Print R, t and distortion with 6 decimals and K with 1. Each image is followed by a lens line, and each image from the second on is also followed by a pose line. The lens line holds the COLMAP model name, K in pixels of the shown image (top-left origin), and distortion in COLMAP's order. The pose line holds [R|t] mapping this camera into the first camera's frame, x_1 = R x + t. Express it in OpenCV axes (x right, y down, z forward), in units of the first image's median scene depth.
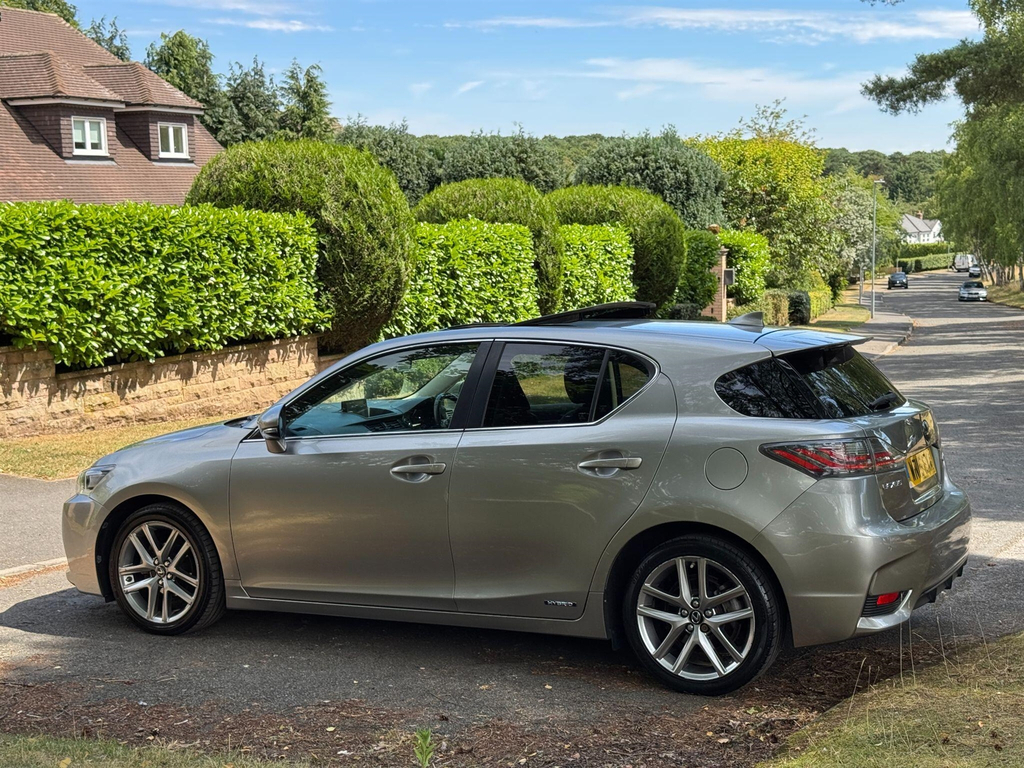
lens RADIAL K [[1460.1, 0, 512.0], [0, 1460.1, 384.0], [0, 0, 1]] dist [0.155454, -0.266762]
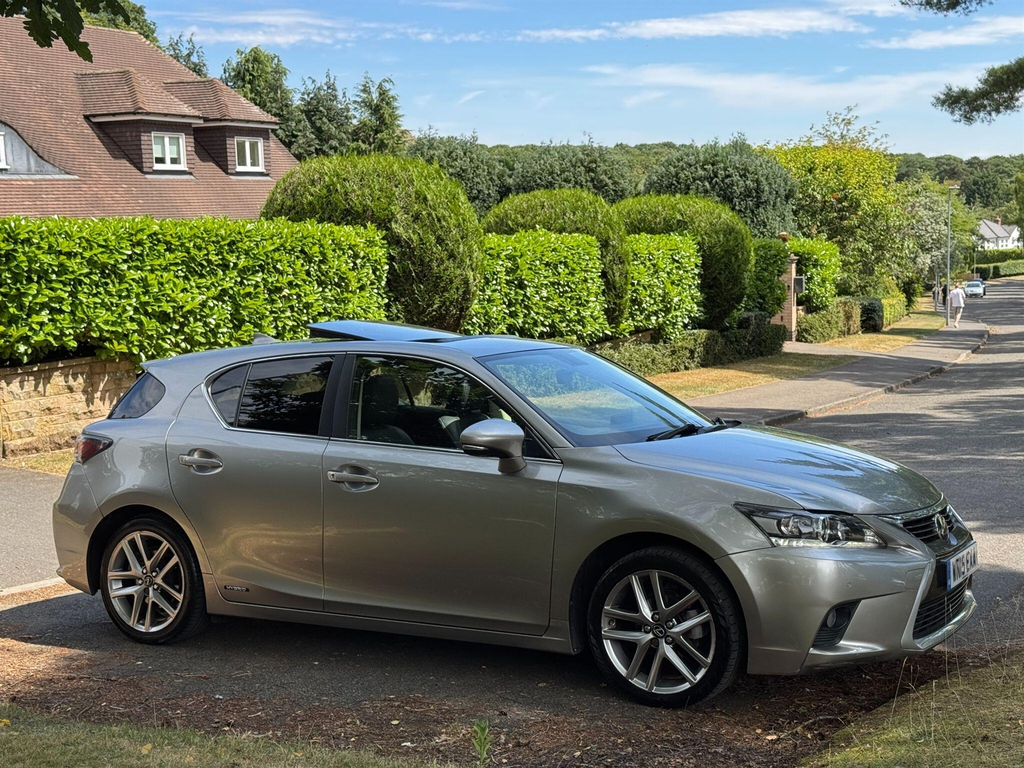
lens RADIAL K [[1474.6, 0, 512.0], [0, 1474.6, 384.0], [0, 0, 1]] dist [0.137852, -0.161945]
pose [[0.998691, -0.001491, -0.051127, 0.004493], [0.001221, 0.999985, -0.005308, -0.000398], [0.051135, 0.005238, 0.998678, -0.016888]]
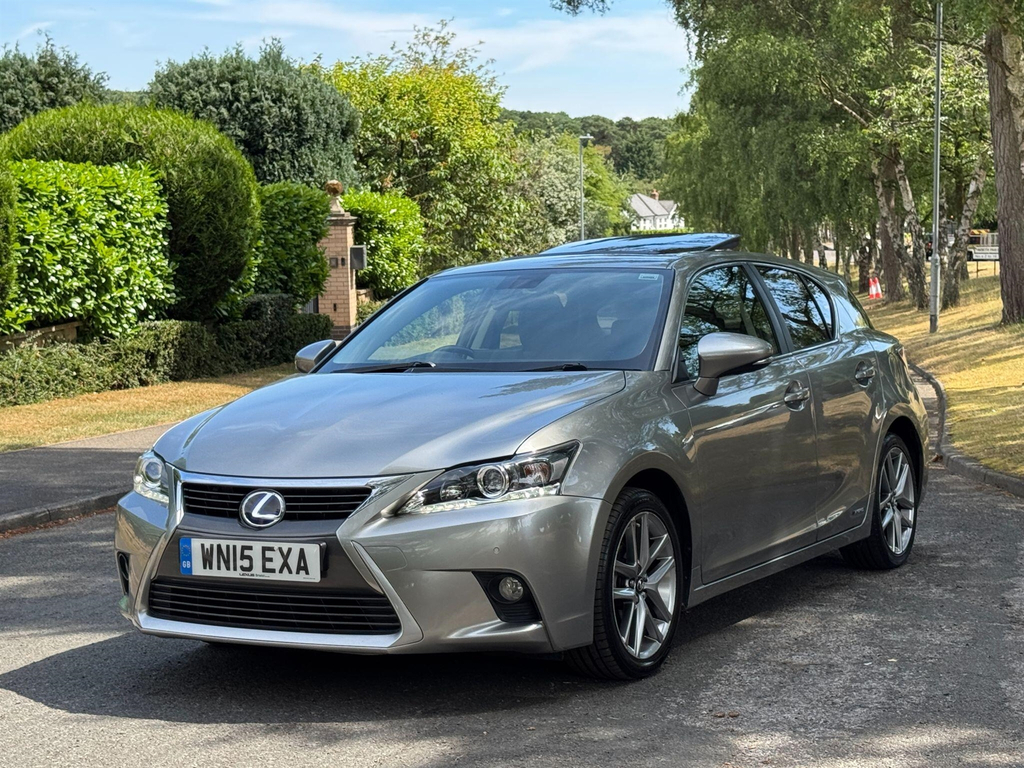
lens RADIAL K [[1460.1, 0, 512.0], [0, 1460.1, 384.0], [0, 0, 1]] dist [0.155454, -0.266762]
pose [[0.990307, -0.022299, 0.137096, 0.123366], [0.024396, 0.999609, -0.013635, -0.003118], [-0.136738, 0.016848, 0.990464, 0.313318]]
